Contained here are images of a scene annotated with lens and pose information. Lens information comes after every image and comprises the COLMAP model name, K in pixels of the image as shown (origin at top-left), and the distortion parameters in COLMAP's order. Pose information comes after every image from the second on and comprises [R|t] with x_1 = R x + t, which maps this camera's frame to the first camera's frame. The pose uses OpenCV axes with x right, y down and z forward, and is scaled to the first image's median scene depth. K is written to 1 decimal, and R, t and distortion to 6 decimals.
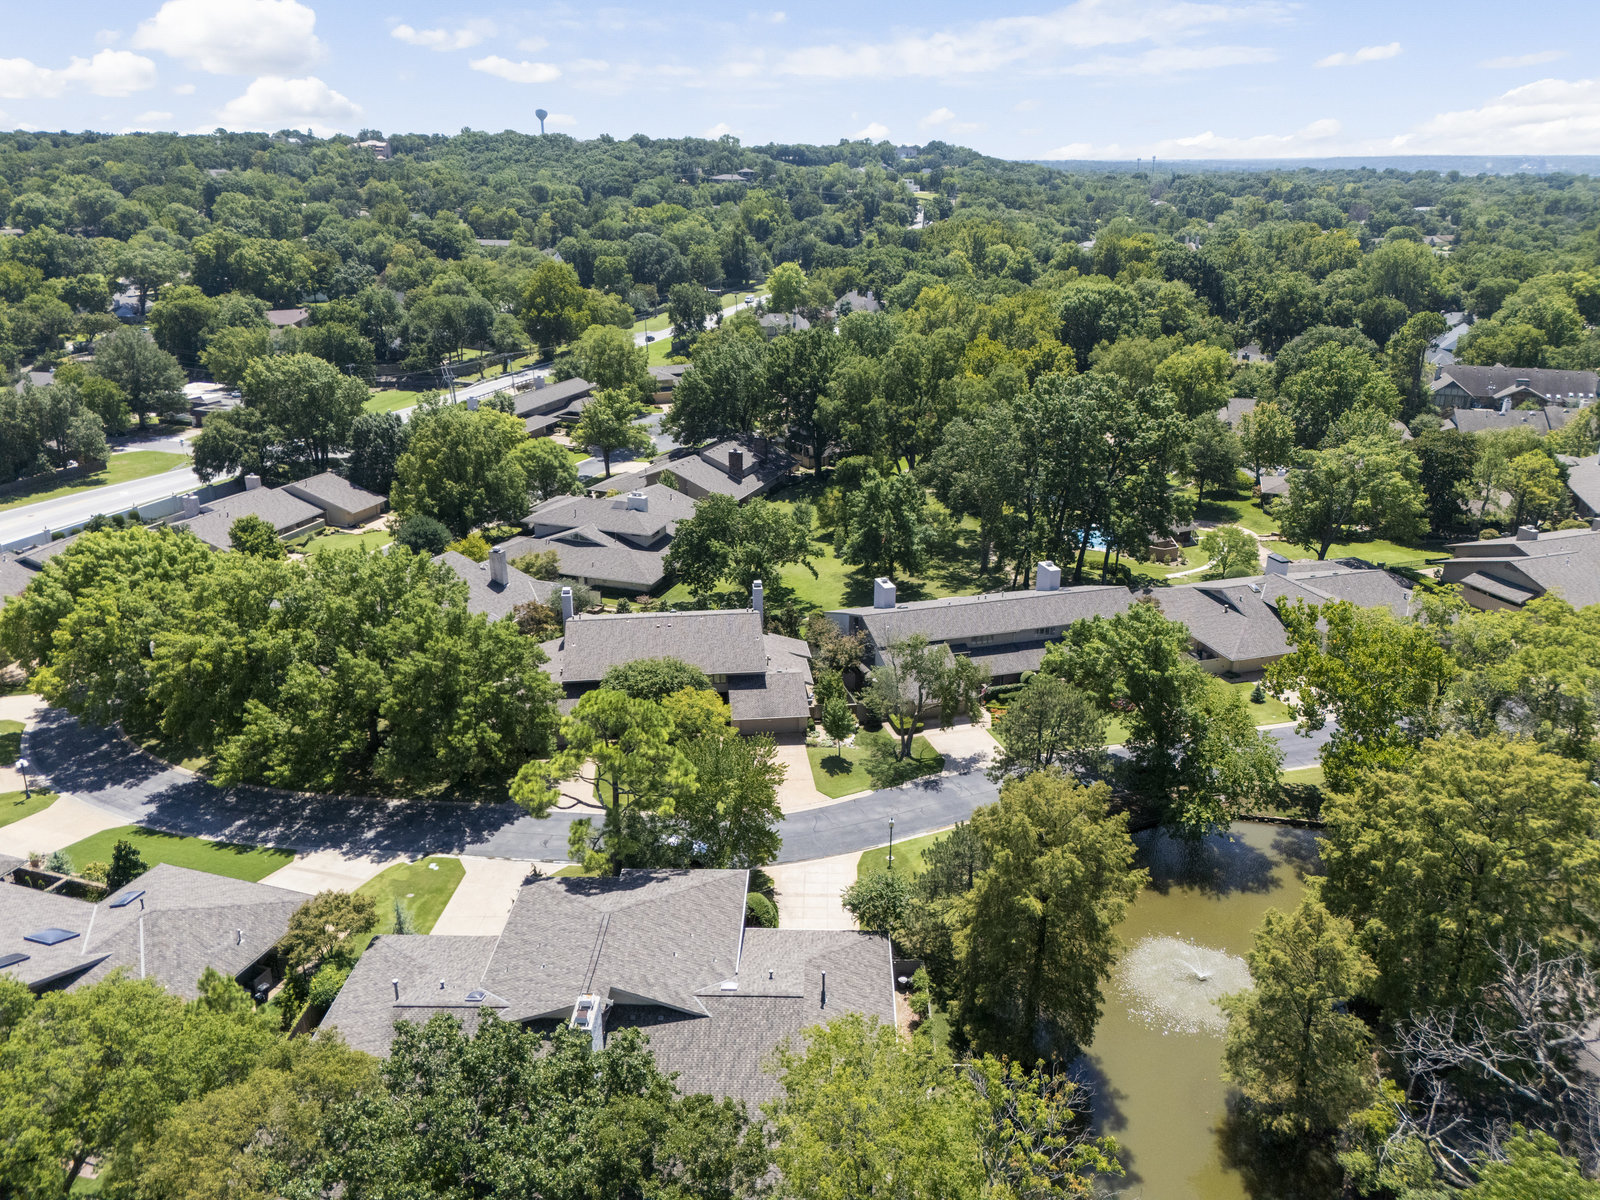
lens RADIAL K [[1172.0, 0, 804.7], [0, 1172.0, 599.5], [0, 0, 1]] dist [0.072496, -0.072907]
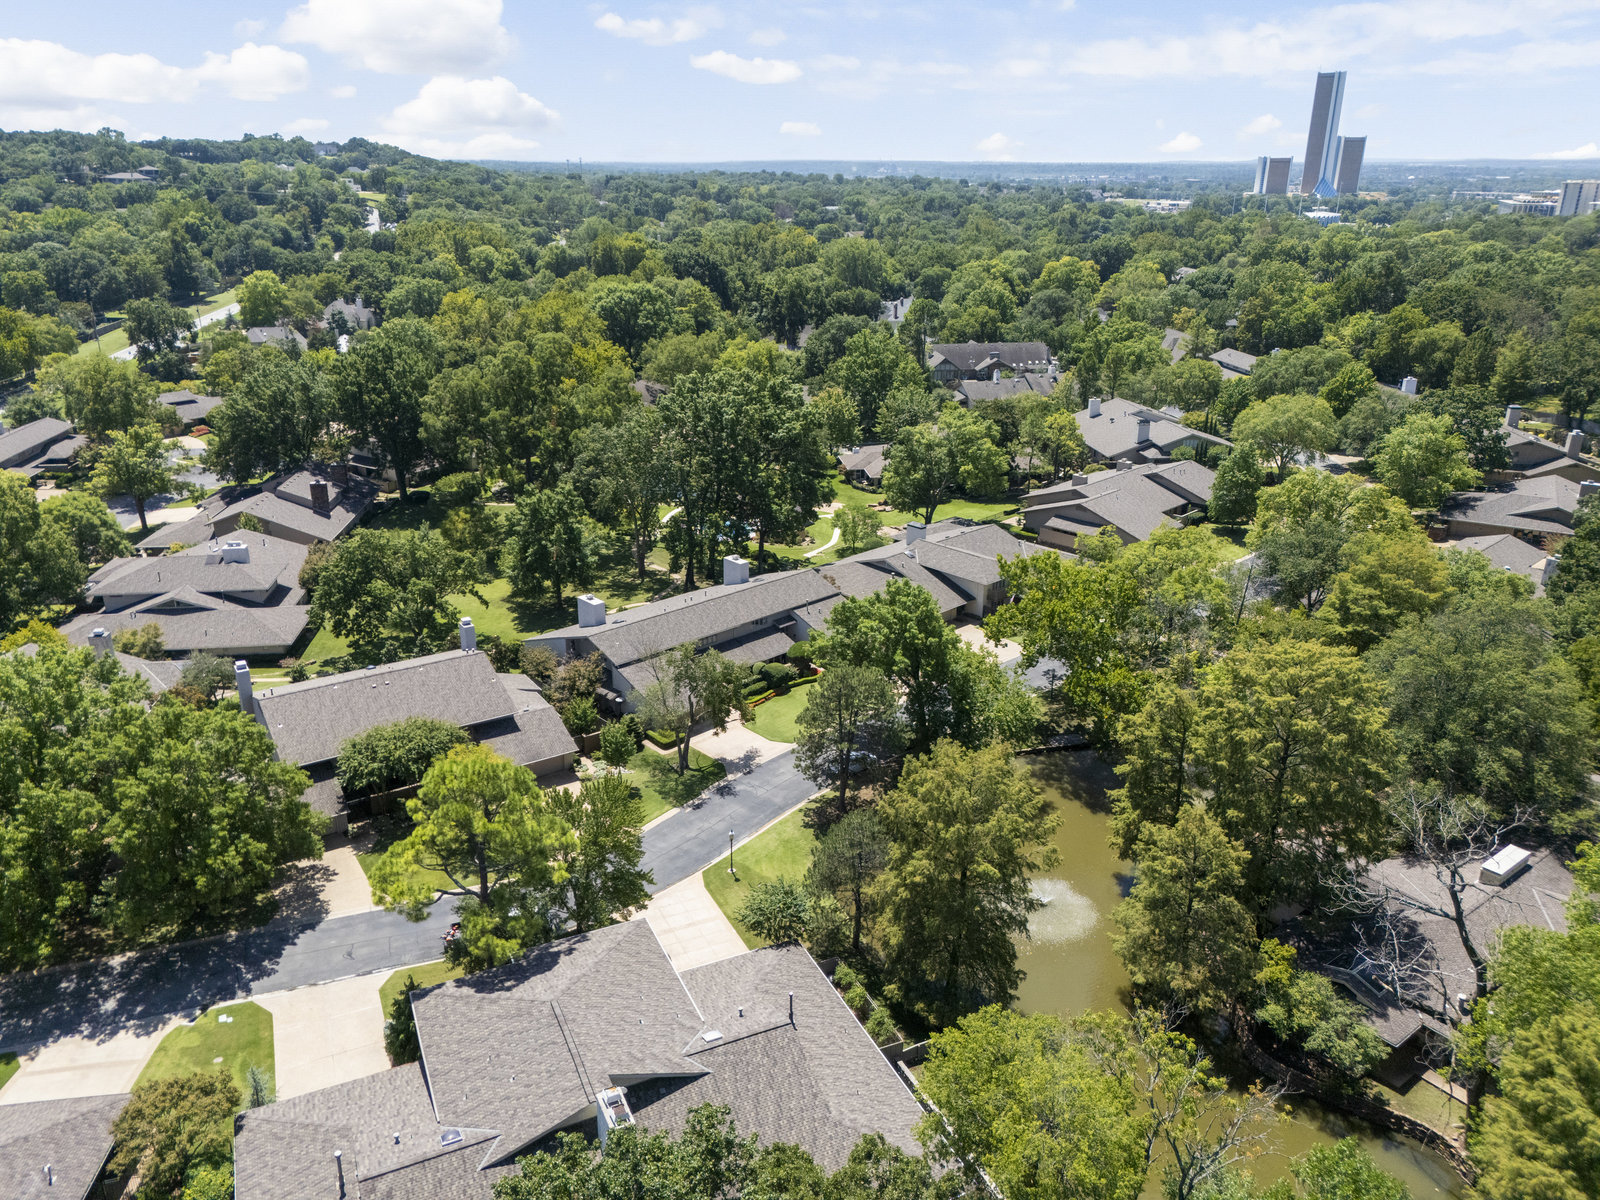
lens RADIAL K [[1172.0, 0, 811.7], [0, 1172.0, 609.4], [0, 0, 1]] dist [0.072496, -0.072907]
pose [[0.898148, -0.154529, 0.411644, -0.120833], [0.151756, 0.987623, 0.039638, -0.012266], [-0.412675, 0.026868, 0.910482, 0.037275]]
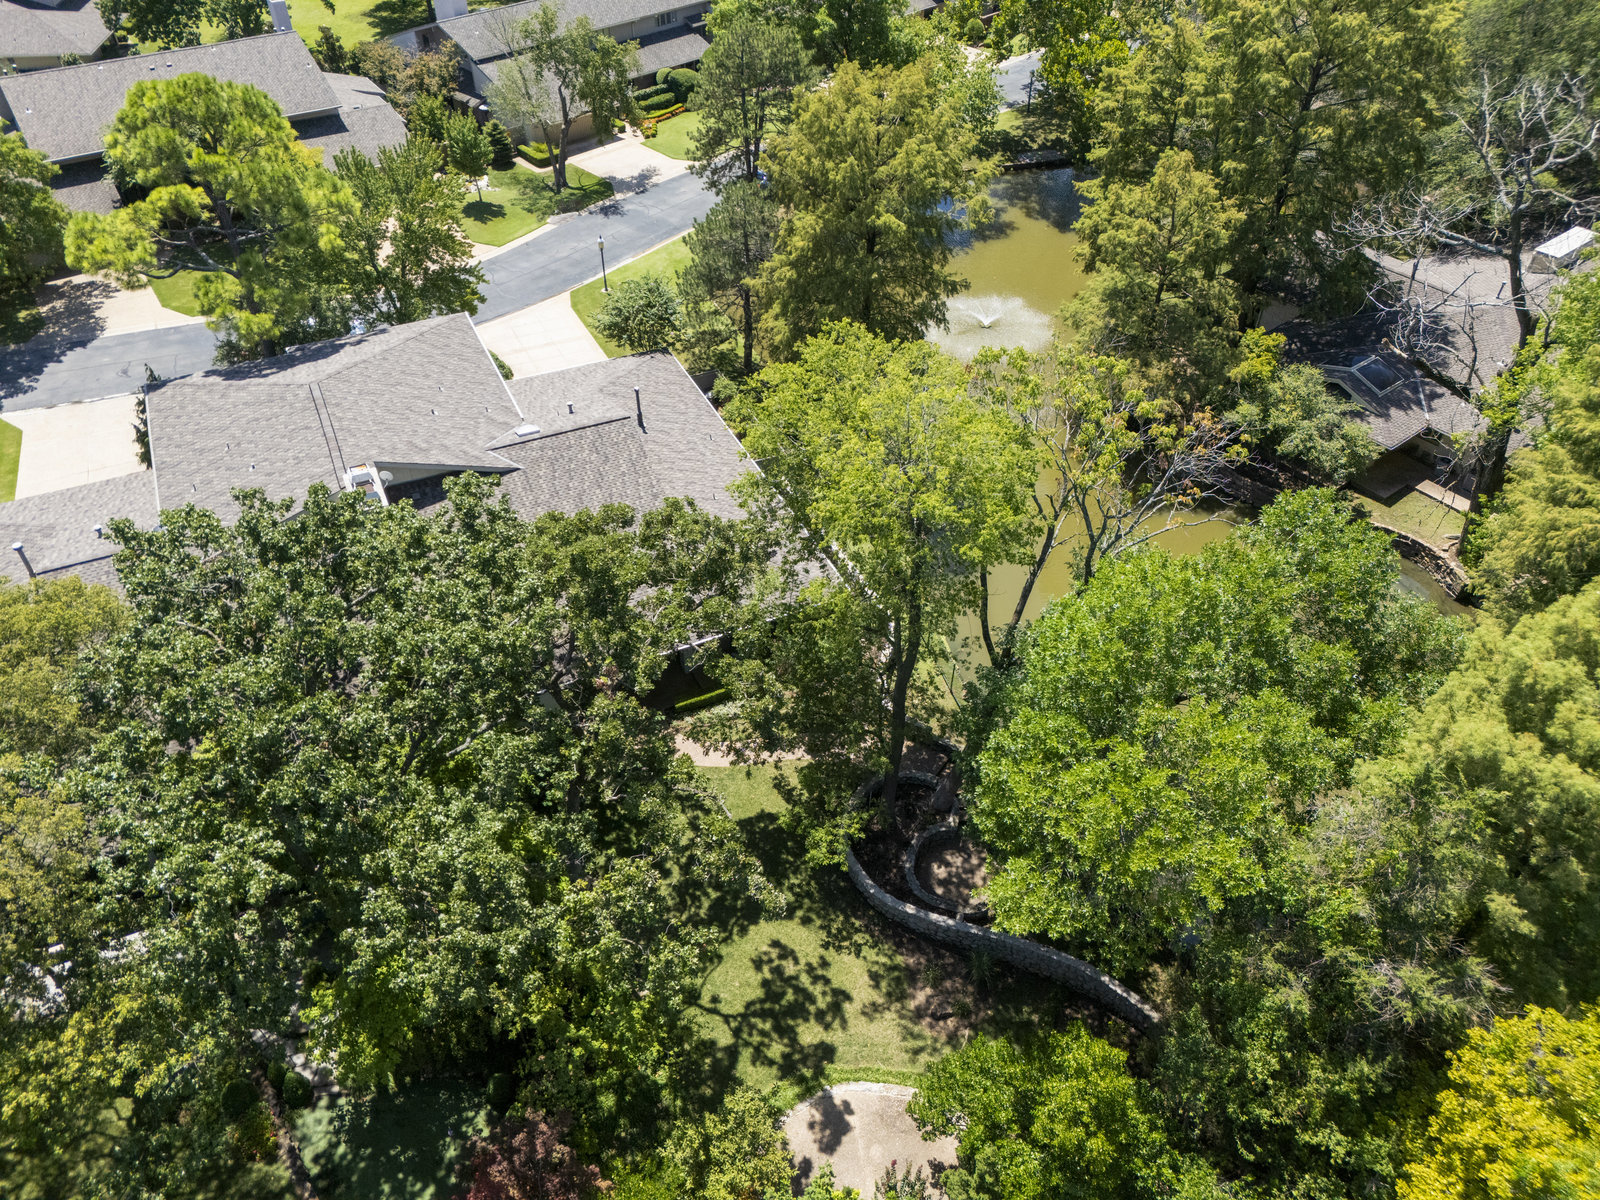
lens RADIAL K [[1172.0, 0, 804.1], [0, 1172.0, 616.9], [0, 0, 1]] dist [0.072496, -0.072907]
pose [[0.898429, -0.301148, 0.319587, -0.066187], [0.160021, 0.902276, 0.400363, 0.060884], [-0.408924, -0.308557, 0.858821, 0.095066]]
